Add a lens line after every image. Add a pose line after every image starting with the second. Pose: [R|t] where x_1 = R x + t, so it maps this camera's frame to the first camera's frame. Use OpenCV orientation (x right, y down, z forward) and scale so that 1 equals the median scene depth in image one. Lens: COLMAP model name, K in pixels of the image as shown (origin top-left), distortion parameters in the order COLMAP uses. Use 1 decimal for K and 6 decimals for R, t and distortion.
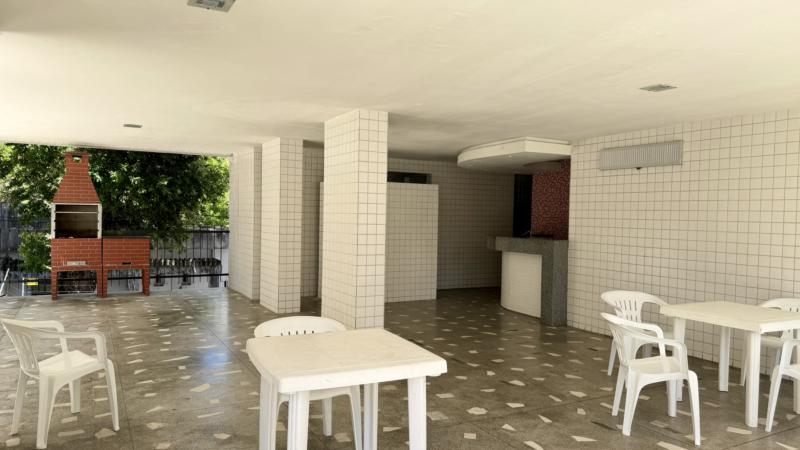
lens RADIAL K [[559.5, 0, 400.0], [0, 559.5, 225.0], [0, 0, 1]] dist [0.111427, -0.168541]
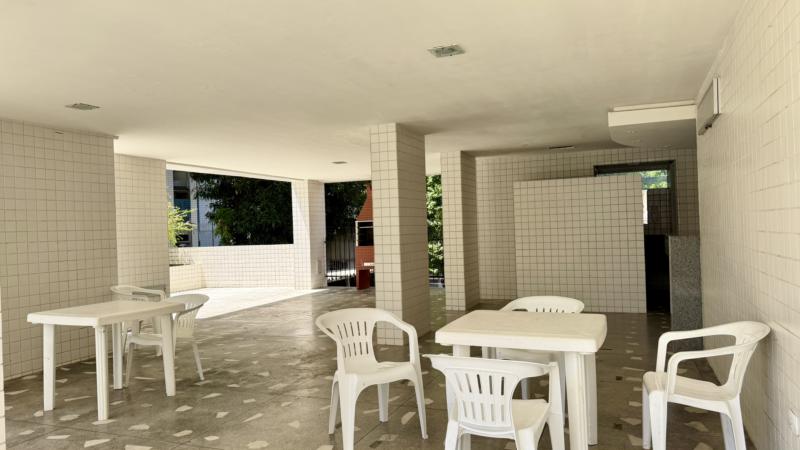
lens RADIAL K [[559.5, 0, 400.0], [0, 559.5, 225.0], [0, 0, 1]] dist [0.111427, -0.168541]
pose [[0.626388, -0.038767, -0.778547, 0.807316], [0.028986, 0.999230, -0.026434, 0.016876], [0.778973, -0.006009, 0.627029, 0.360813]]
